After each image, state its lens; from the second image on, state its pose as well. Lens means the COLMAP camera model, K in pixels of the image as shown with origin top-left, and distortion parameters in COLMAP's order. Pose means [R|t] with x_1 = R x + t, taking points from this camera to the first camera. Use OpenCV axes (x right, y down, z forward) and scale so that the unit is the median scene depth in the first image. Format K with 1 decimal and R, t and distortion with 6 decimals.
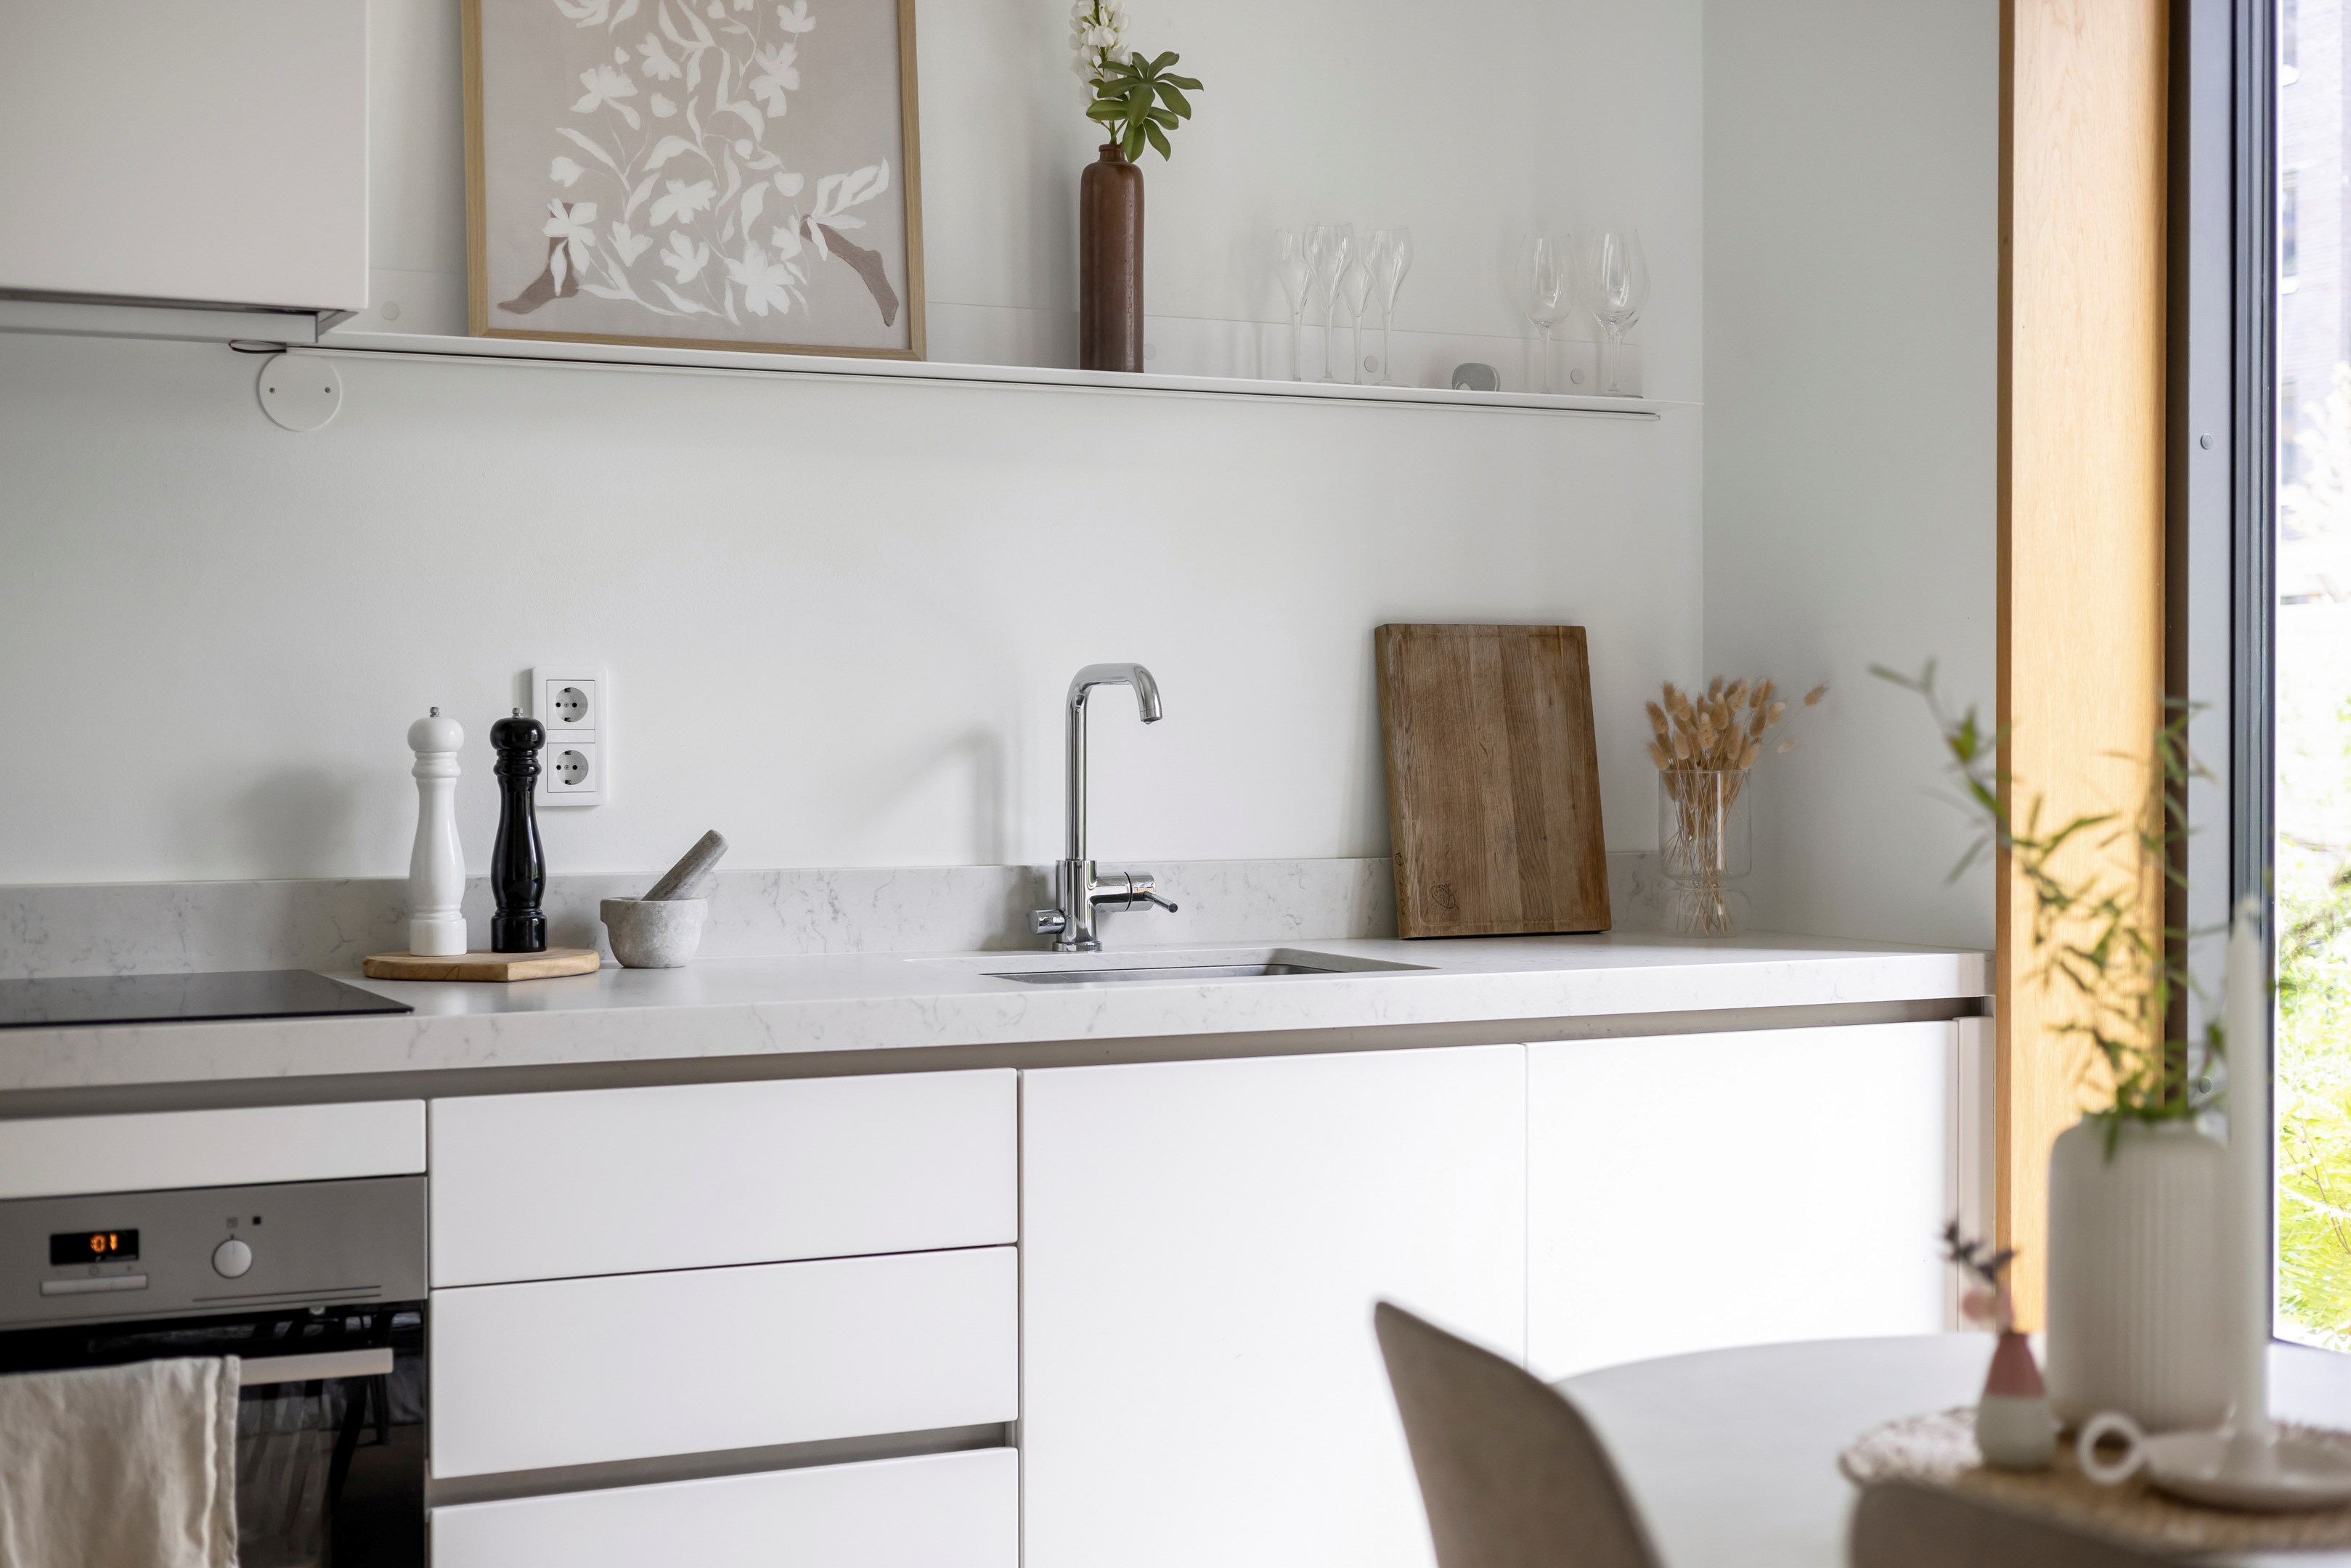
lens RADIAL K [[3248.1, 0, 1161.6], [0, 3248.1, 780.9], [0, 0, 1]] dist [0.029161, 0.000000]
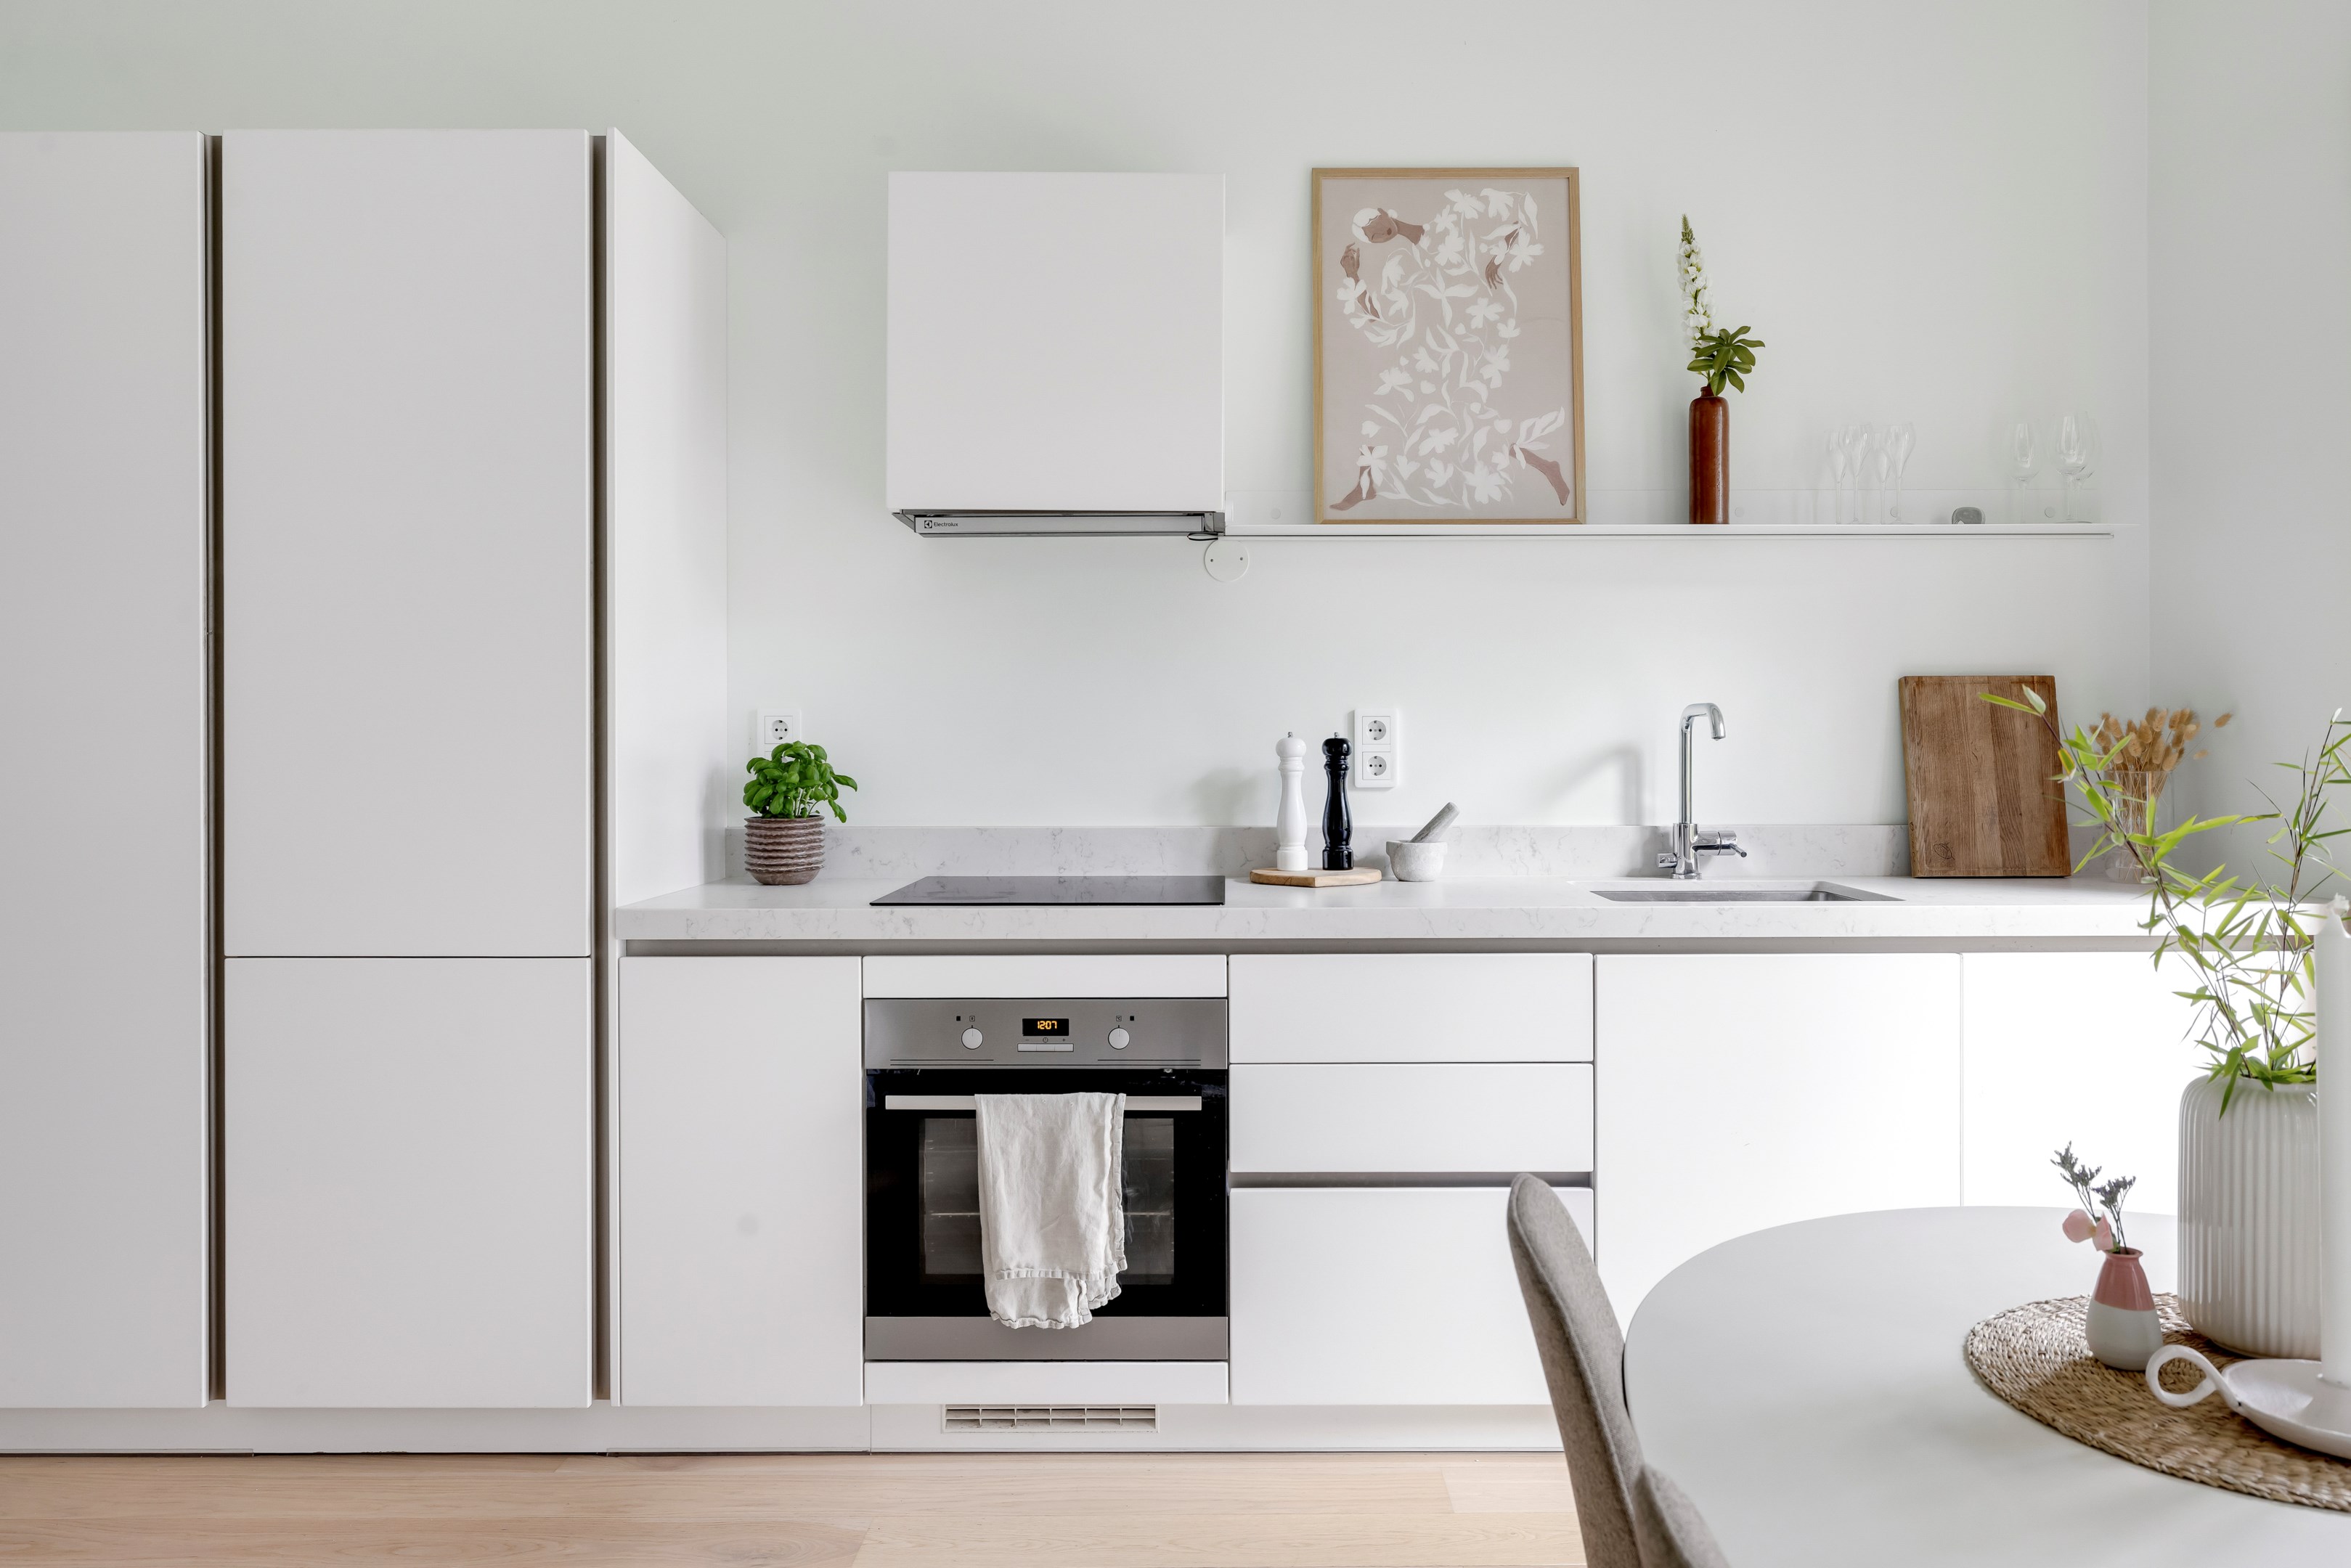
lens RADIAL K [[1602.0, 0, 1223.7], [0, 1602.0, 748.9], [0, 0, 1]] dist [-0.003997, 0.003939]
pose [[0.901434, -0.000037, -0.432916, 0.120152], [-0.005210, 0.999927, -0.010934, -0.003382], [0.432885, 0.012112, 0.901368, 0.179918]]
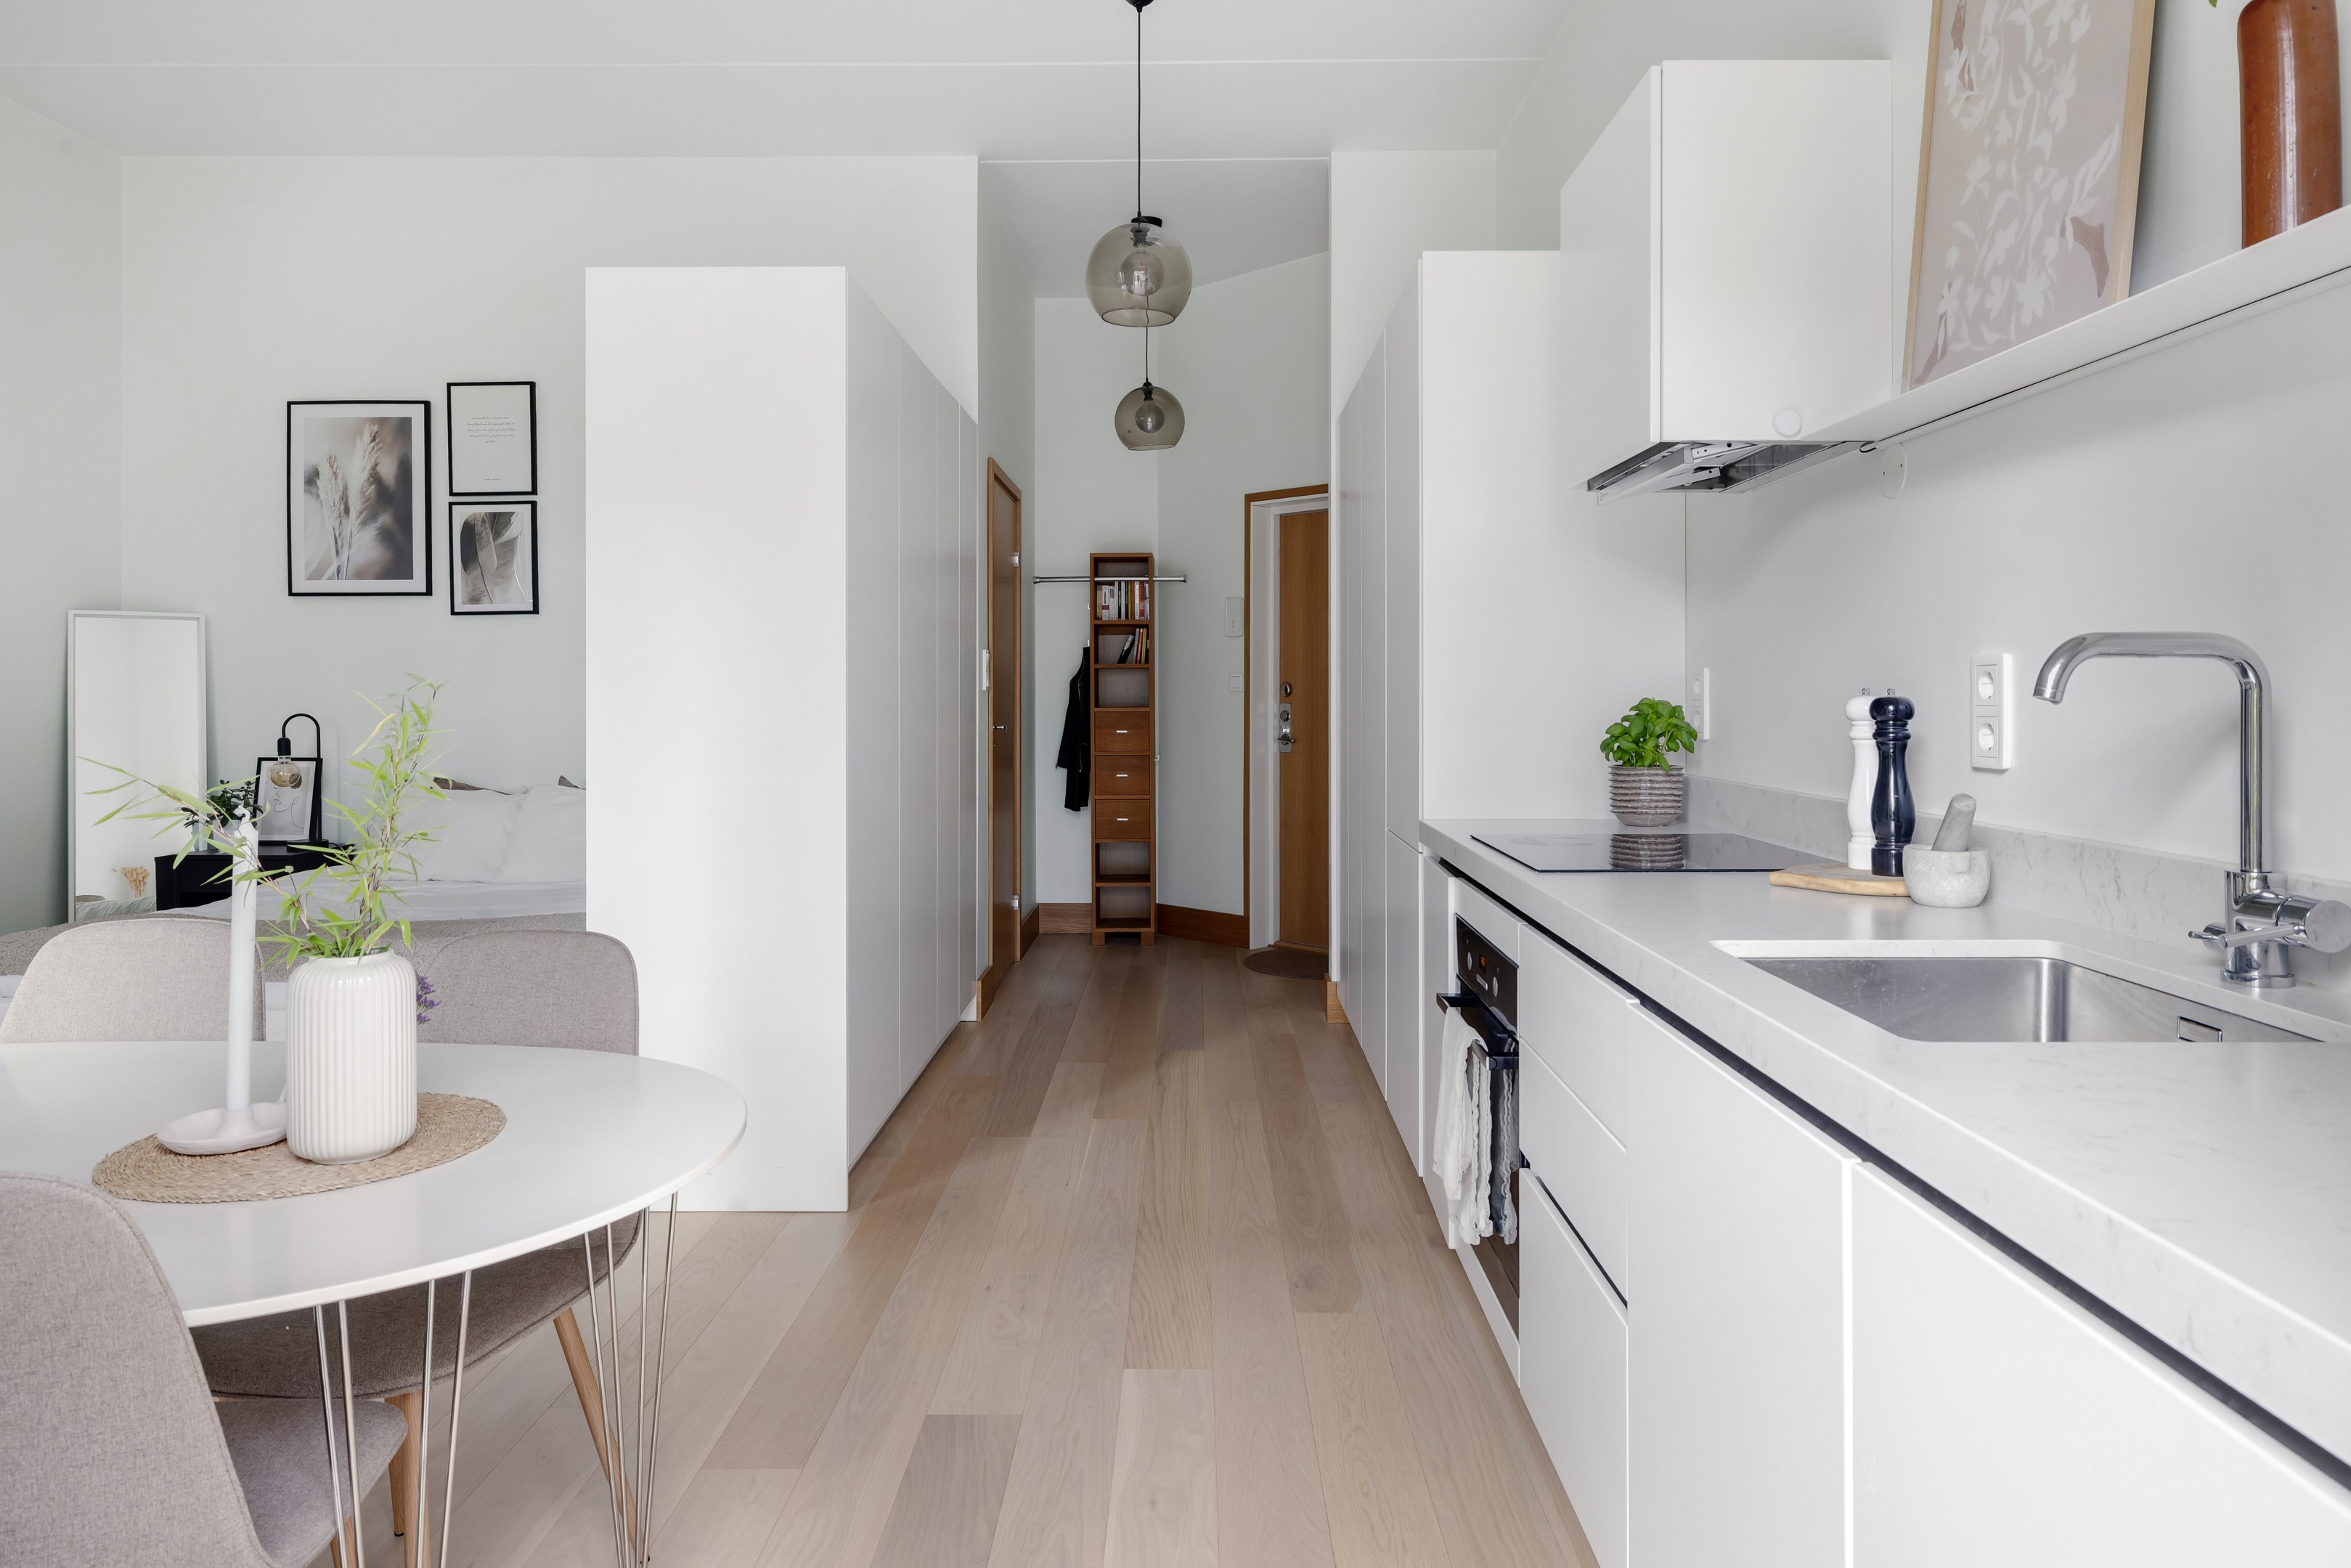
lens RADIAL K [[1536.7, 0, 1149.0], [0, 1536.7, 719.7], [0, 0, 1]] dist [-0.014493, 0.007790]
pose [[-0.458289, 0.009466, -0.888753, 0.470046], [-0.017585, 0.999651, 0.019715, -0.016814], [0.888629, 0.024664, -0.457962, 0.983322]]
